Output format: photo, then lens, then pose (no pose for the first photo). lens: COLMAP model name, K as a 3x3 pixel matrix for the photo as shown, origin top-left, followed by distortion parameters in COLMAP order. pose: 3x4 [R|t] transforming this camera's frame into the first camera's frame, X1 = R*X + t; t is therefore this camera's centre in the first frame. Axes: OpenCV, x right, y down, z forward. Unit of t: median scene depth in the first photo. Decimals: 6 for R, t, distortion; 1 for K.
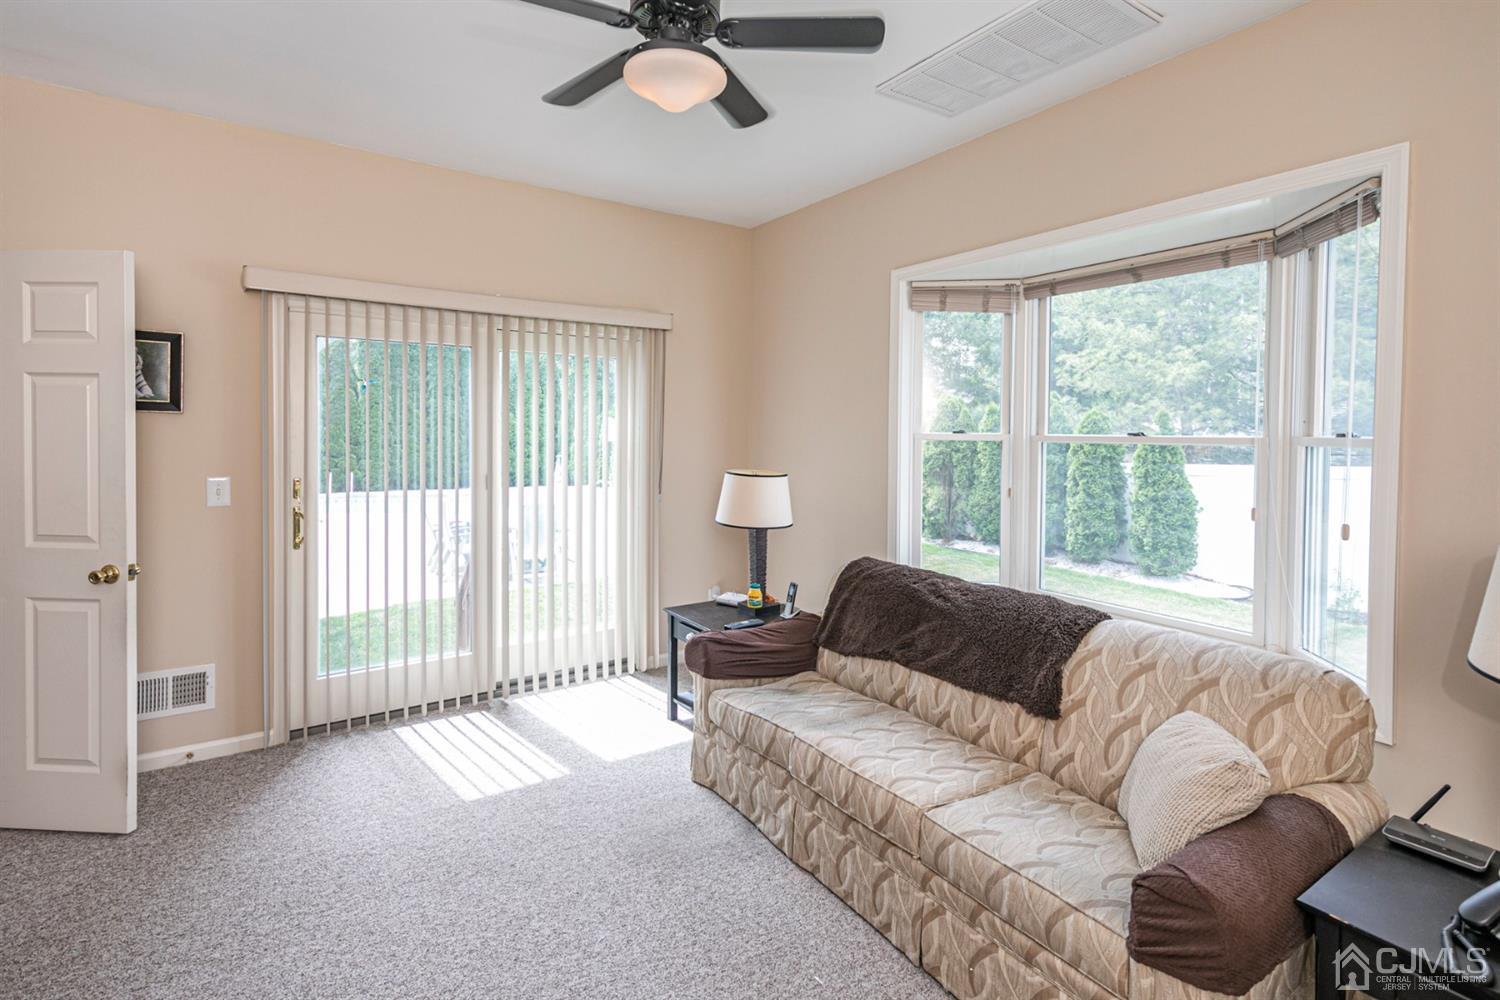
lens RADIAL K [[729.7, 0, 732.1], [0, 729.7, 435.7], [0, 0, 1]] dist [0.020998, -0.000855]
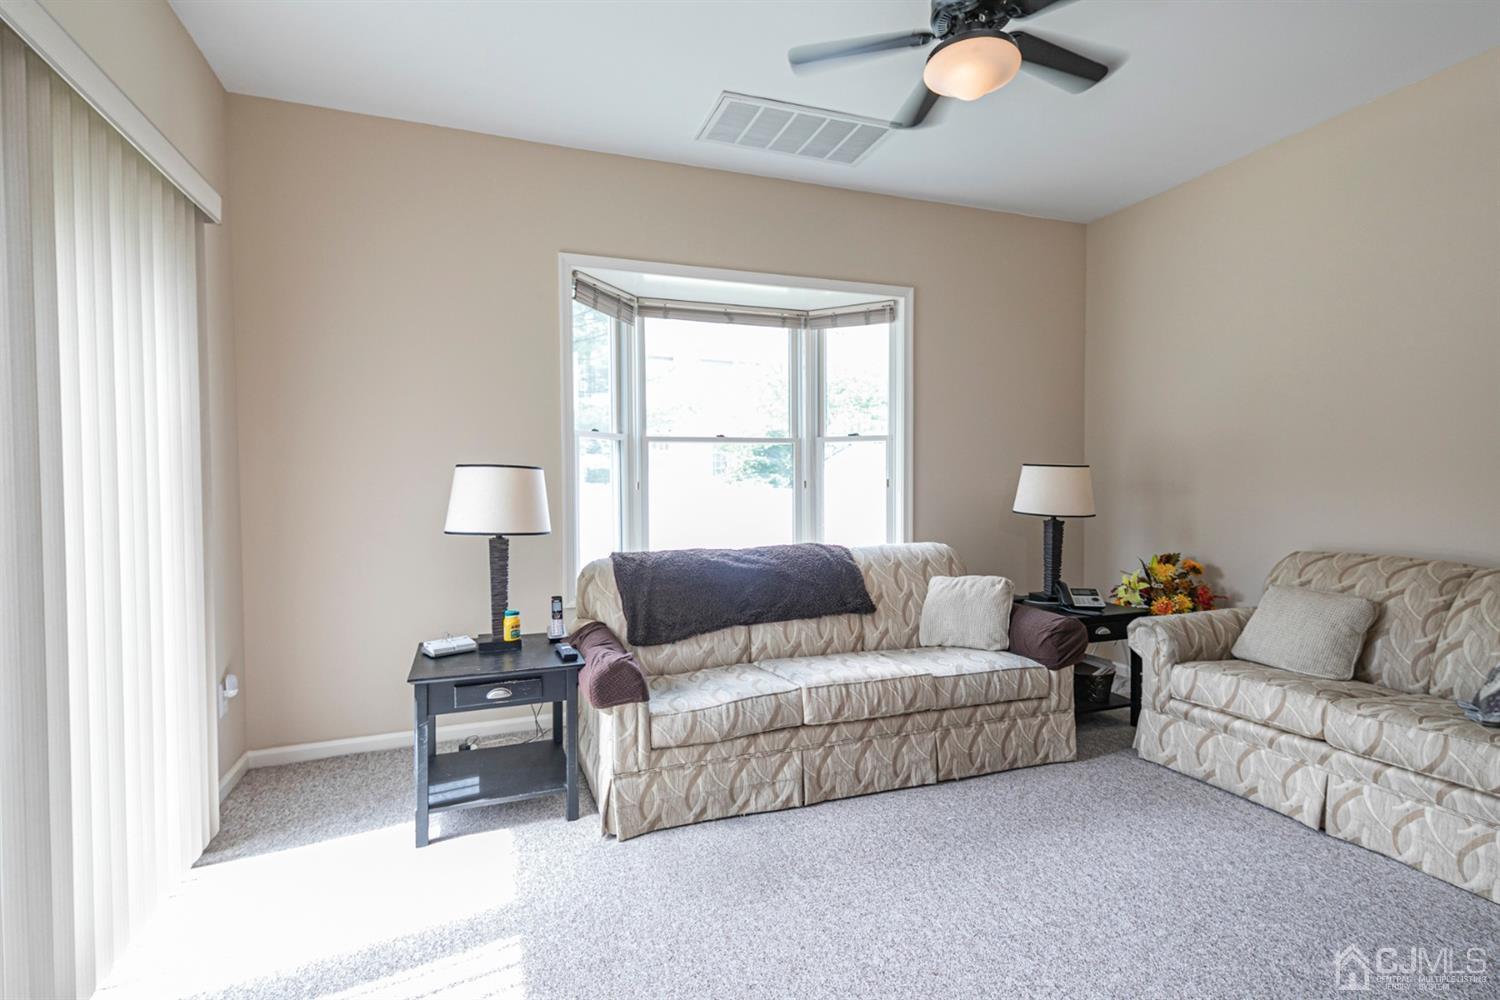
lens RADIAL K [[729.7, 0, 751.4], [0, 729.7, 497.8], [0, 0, 1]] dist [0.020998, -0.000855]
pose [[0.206394, -0.028705, 0.978048, -0.932170], [0.019253, 0.999495, 0.025272, 0.097183], [-0.978280, 0.013614, 0.206842, 0.818801]]
